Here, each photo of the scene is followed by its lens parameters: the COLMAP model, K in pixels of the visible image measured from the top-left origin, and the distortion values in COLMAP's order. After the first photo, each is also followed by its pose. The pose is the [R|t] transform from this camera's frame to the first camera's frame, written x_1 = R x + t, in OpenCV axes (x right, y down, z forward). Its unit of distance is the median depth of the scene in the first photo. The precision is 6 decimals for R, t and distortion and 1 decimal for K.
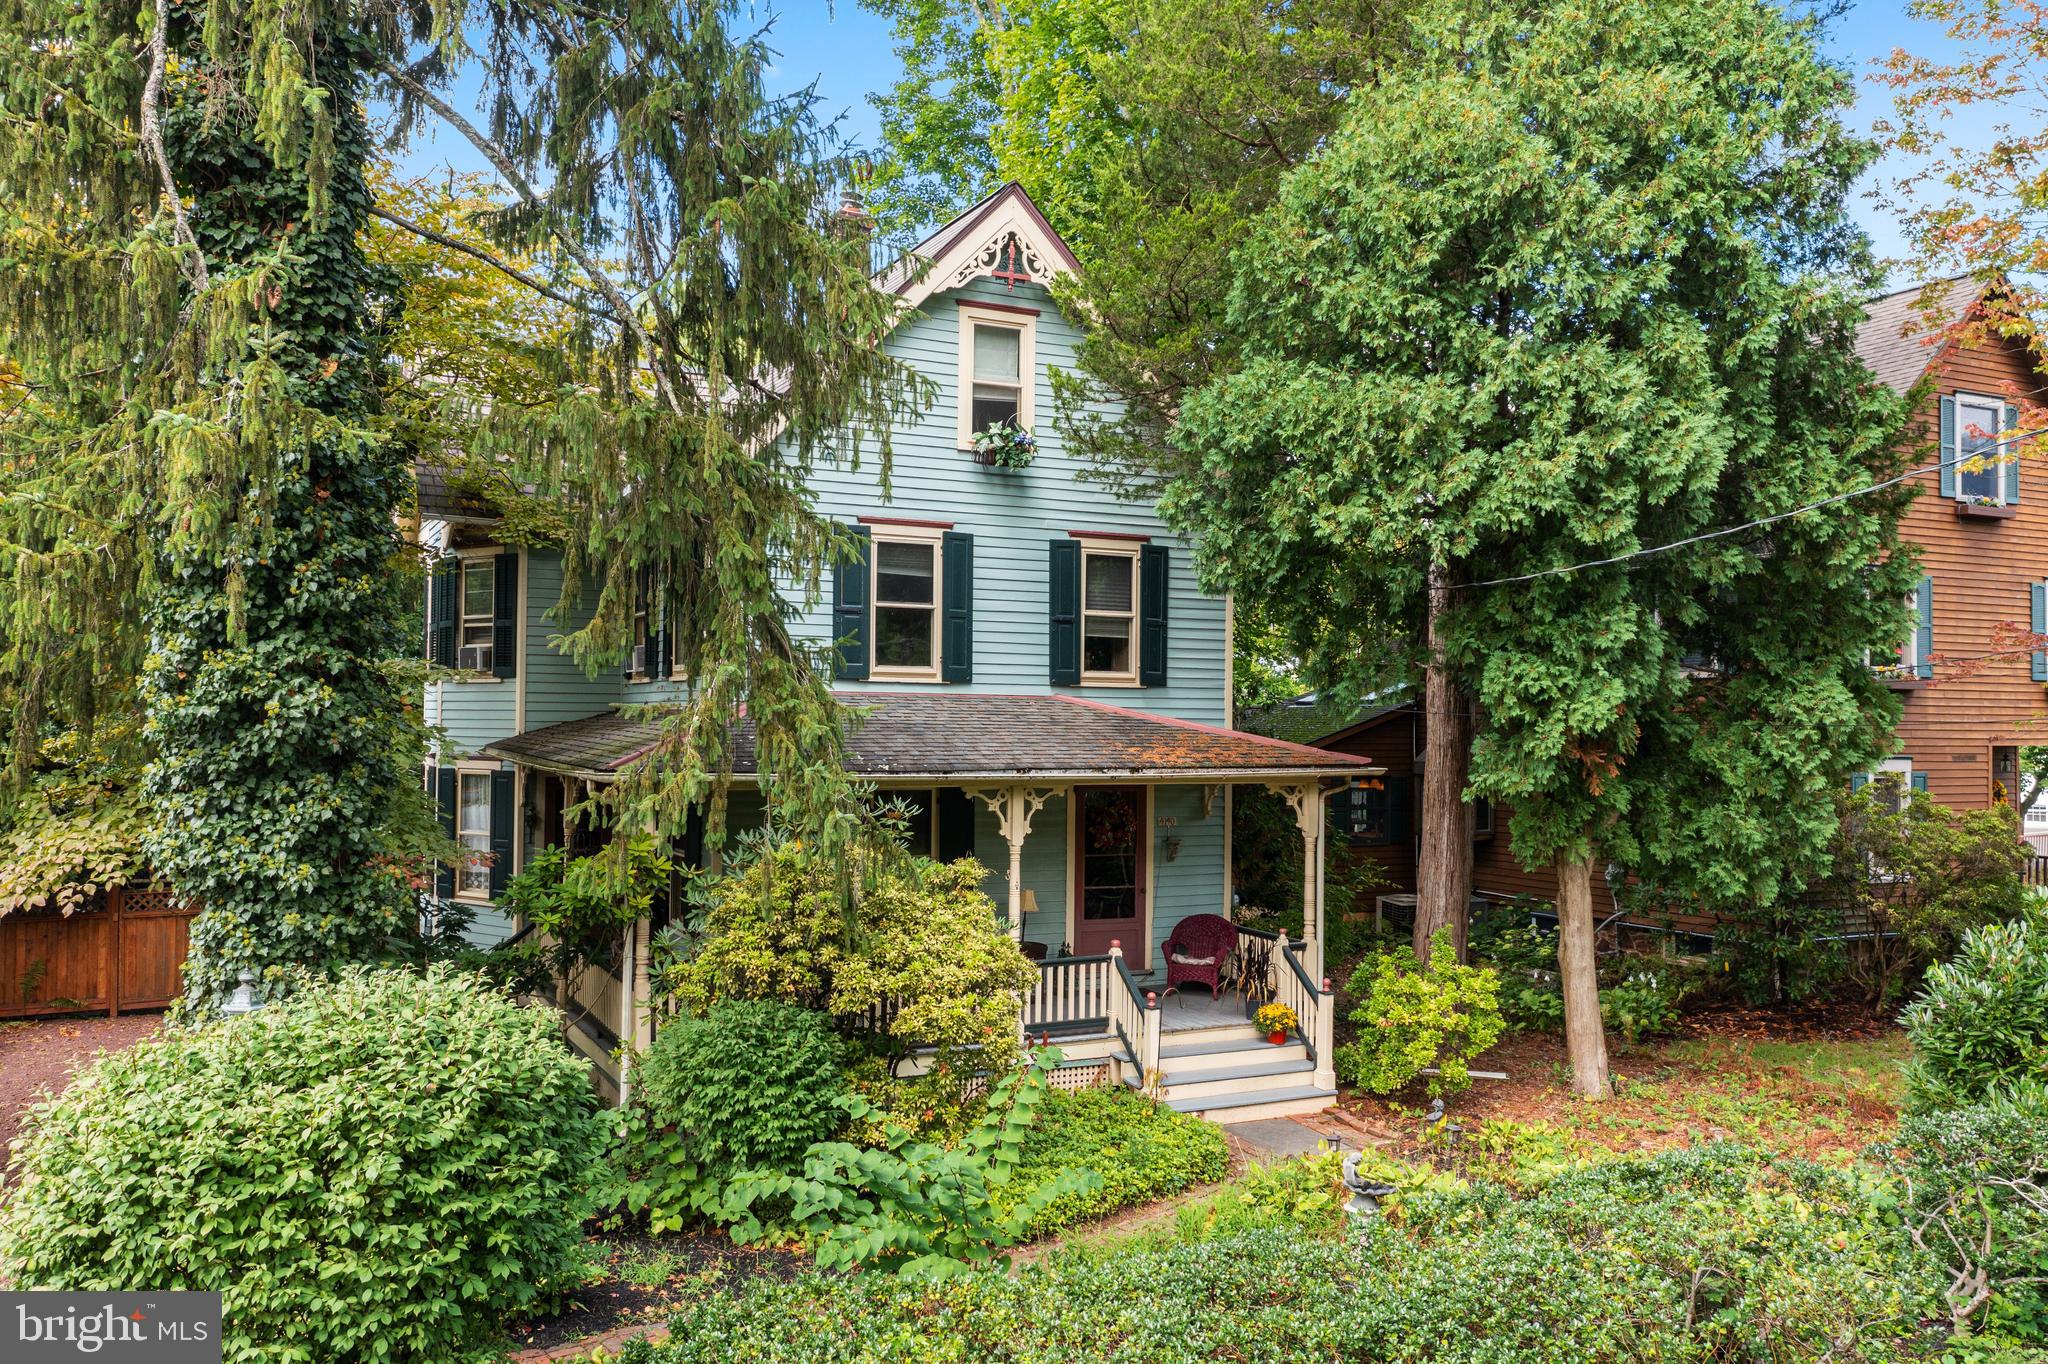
lens RADIAL K [[1623.8, 0, 1024.0], [0, 1623.8, 682.0], [0, 0, 1]] dist [-0.000025, 0.007552]
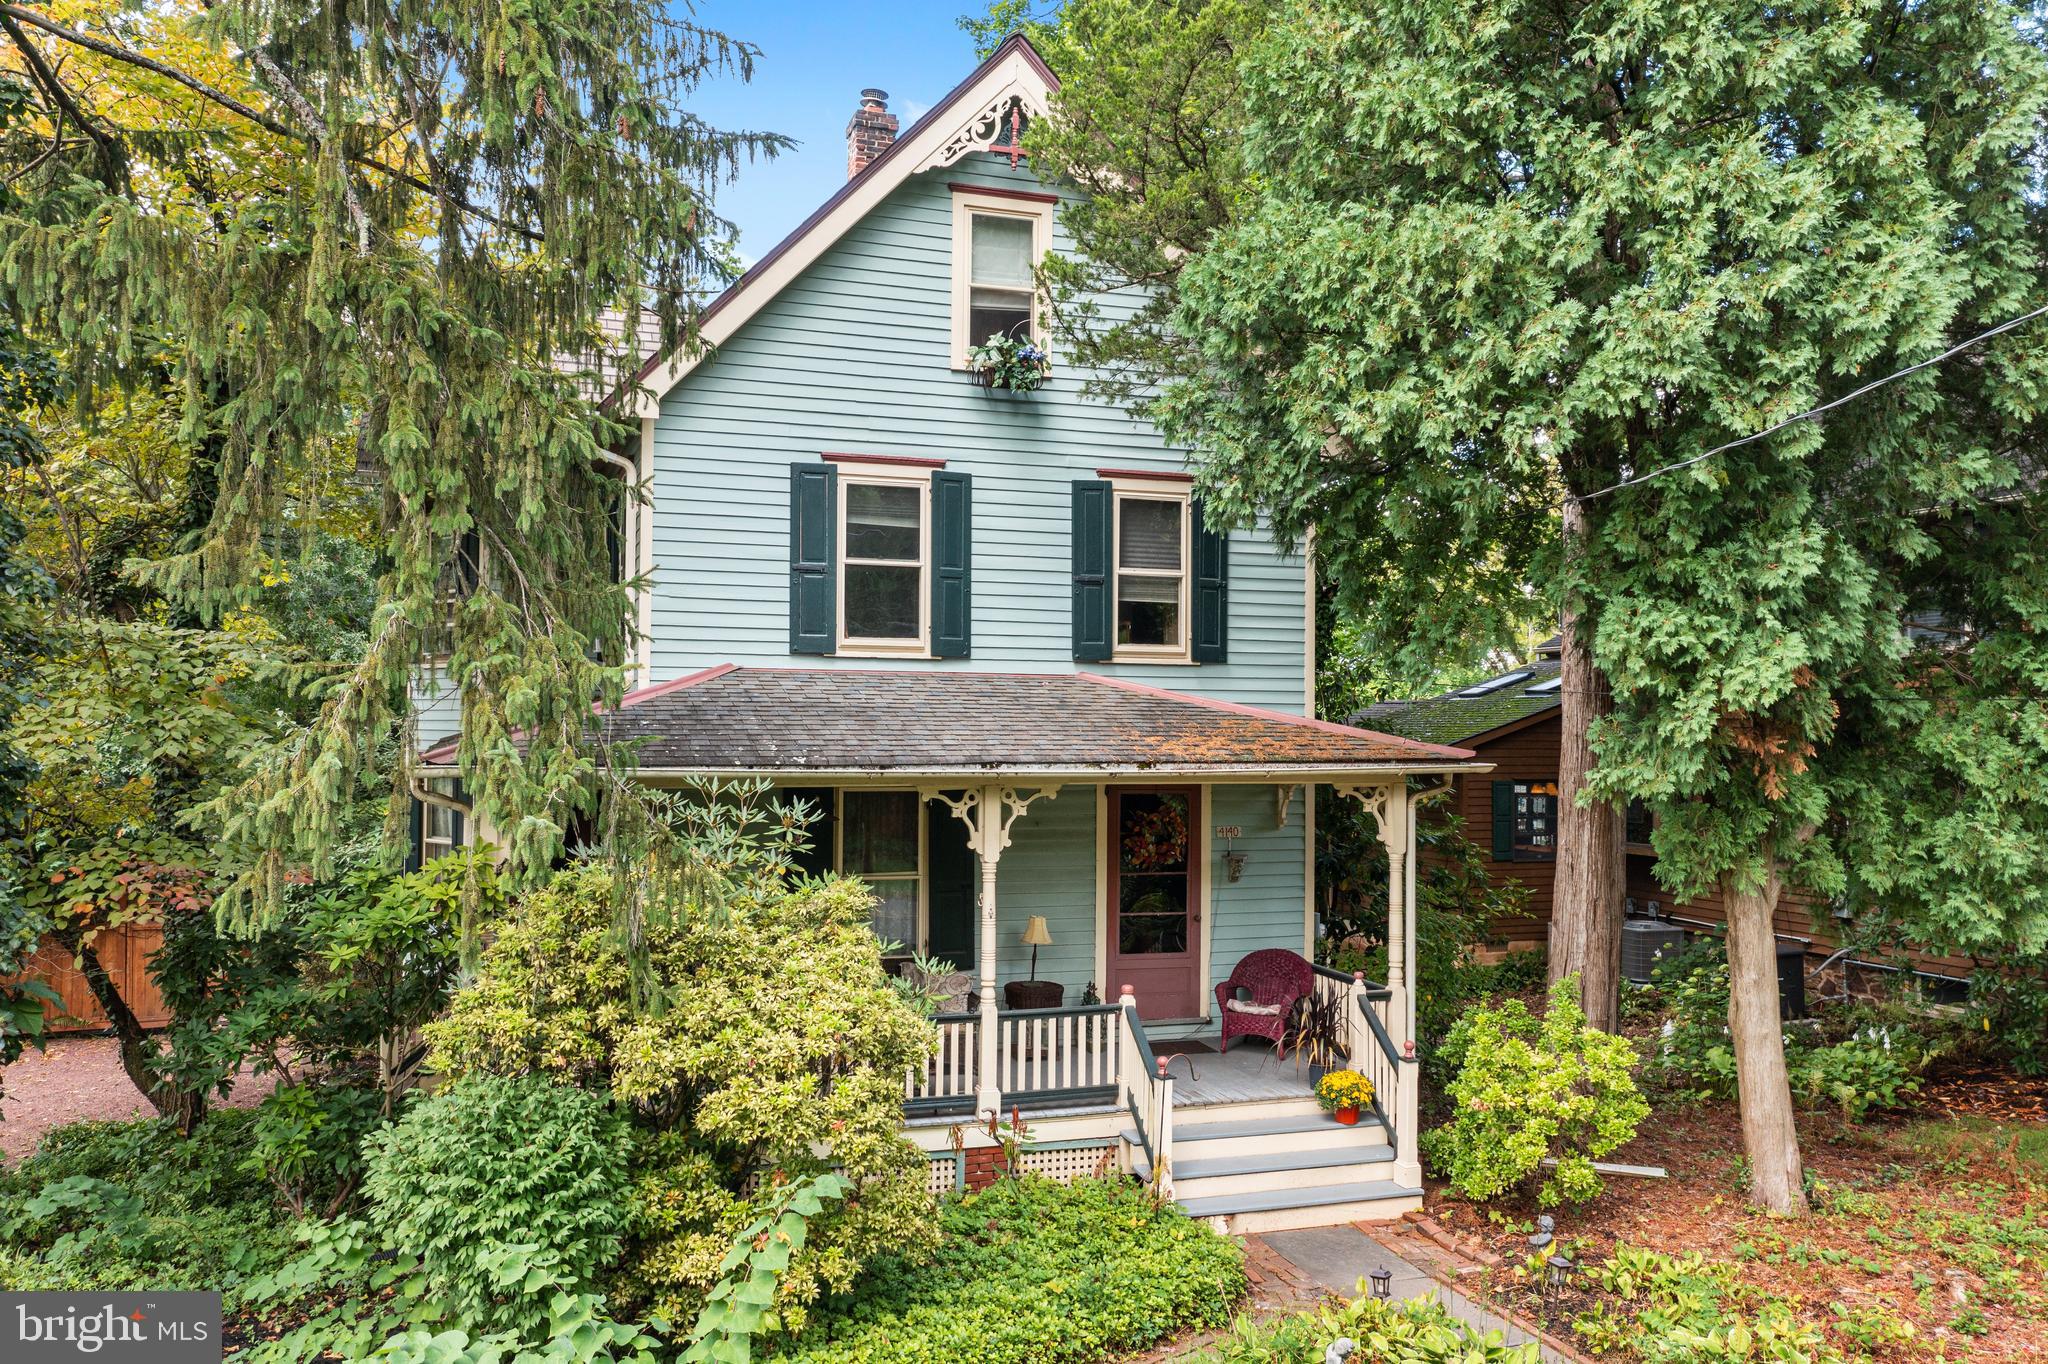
lens RADIAL K [[1623.8, 0, 1024.0], [0, 1623.8, 682.0], [0, 0, 1]] dist [-0.000025, 0.007552]
pose [[0.990413, -0.007037, -0.137960, 0.132967], [0.006319, 0.999964, -0.005640, 0.021396], [0.137995, 0.004714, 0.990422, 0.260479]]
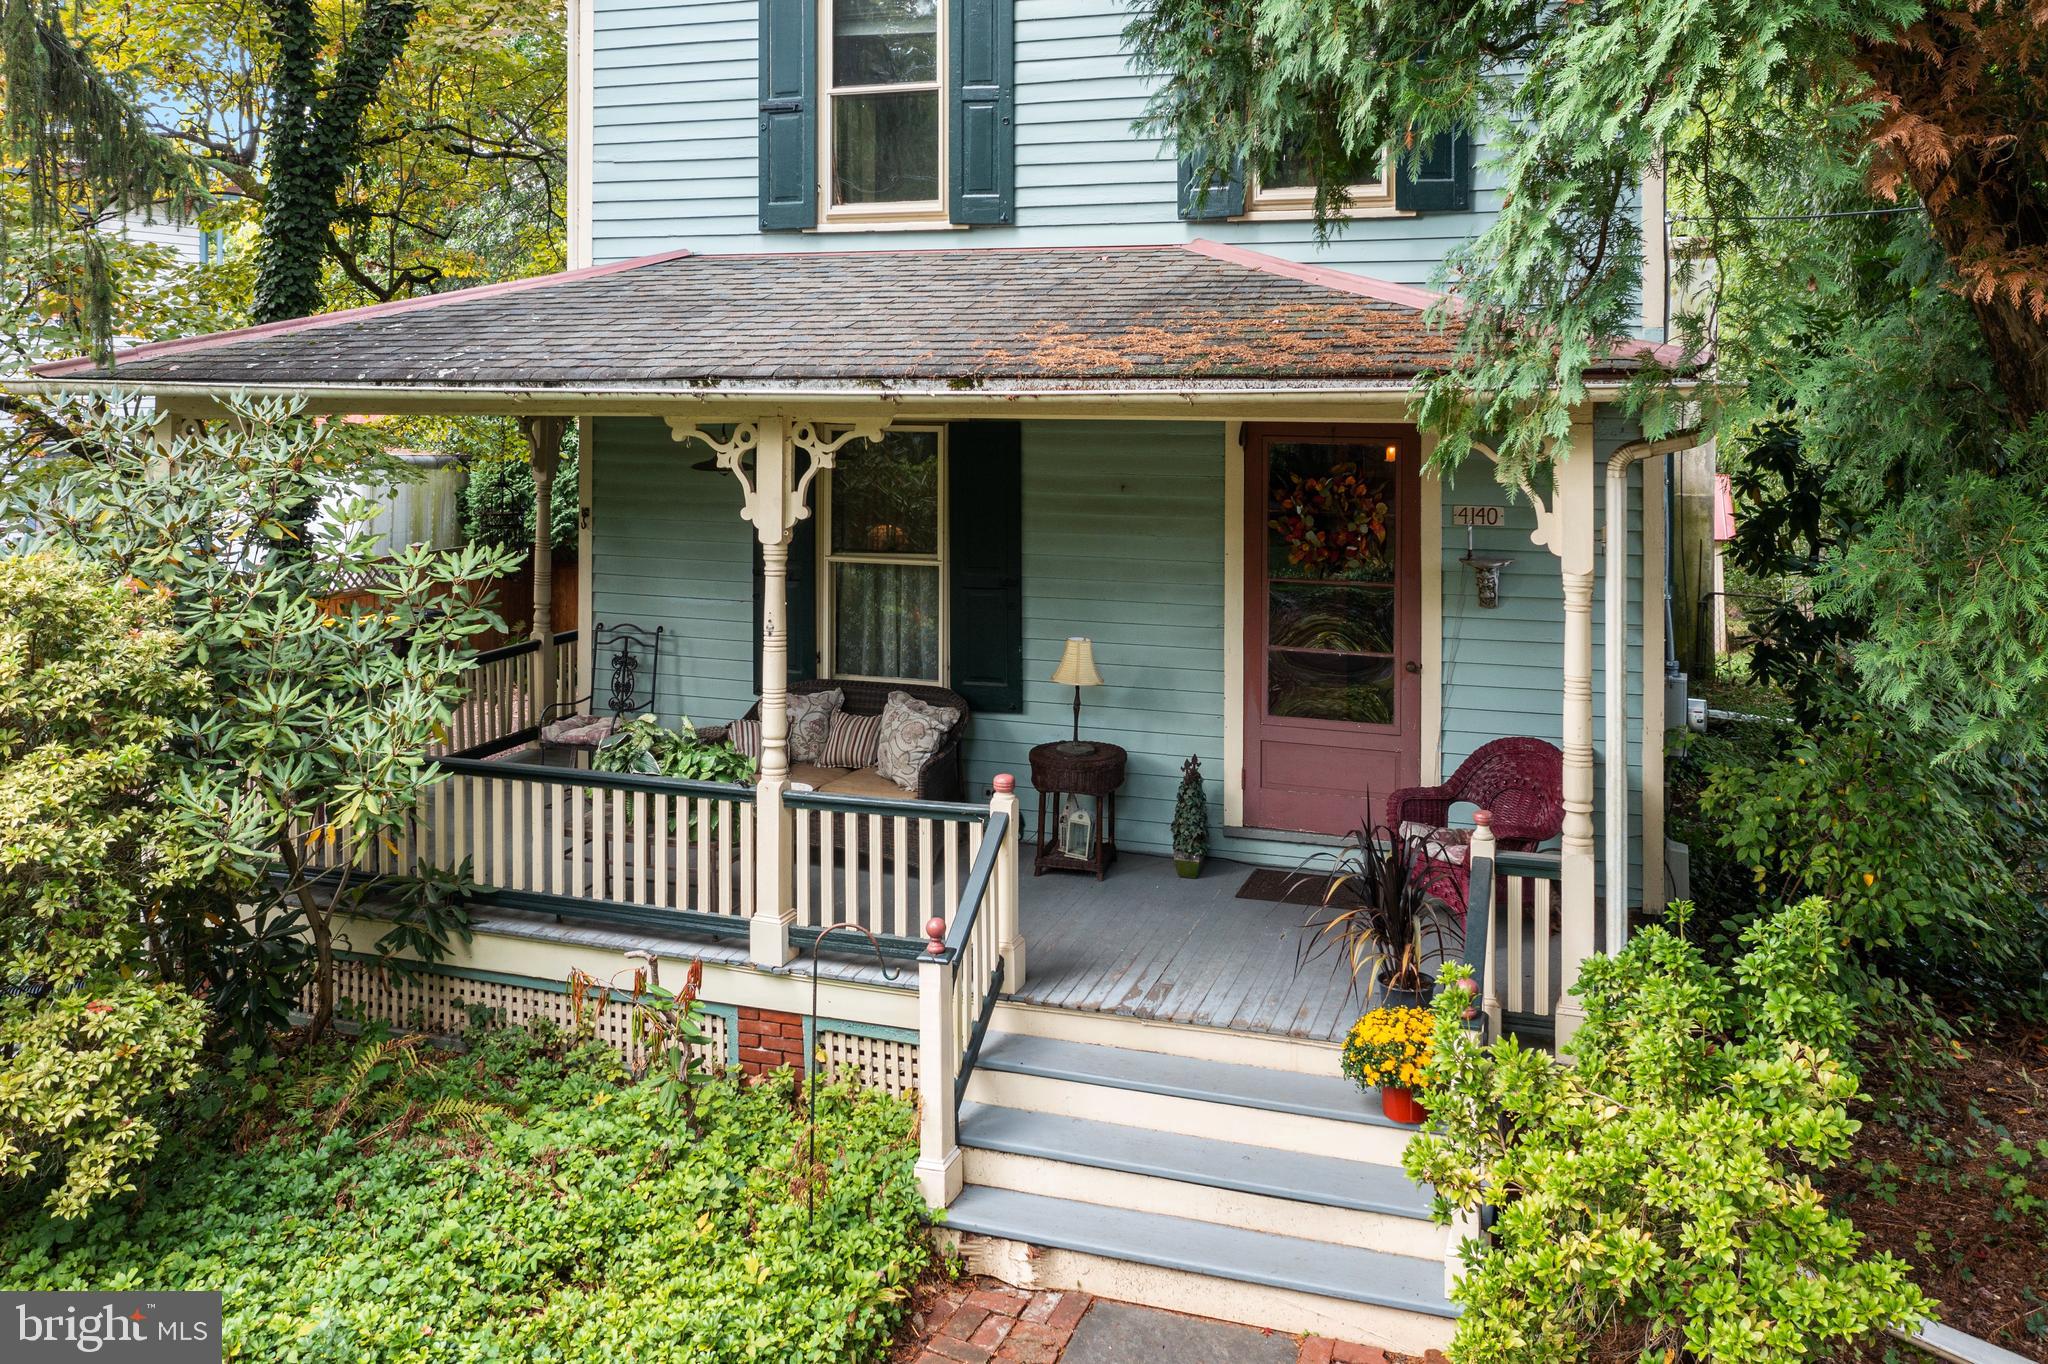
lens RADIAL K [[1688.4, 0, 1026.9], [0, 1688.4, 388.8], [0, 0, 1]] dist [-0.004804, 0.002995]
pose [[0.698360, -0.005435, -0.715726, 0.444344], [0.020878, 0.999700, 0.012780, 0.057117], [0.715442, -0.023868, 0.698264, 0.795603]]
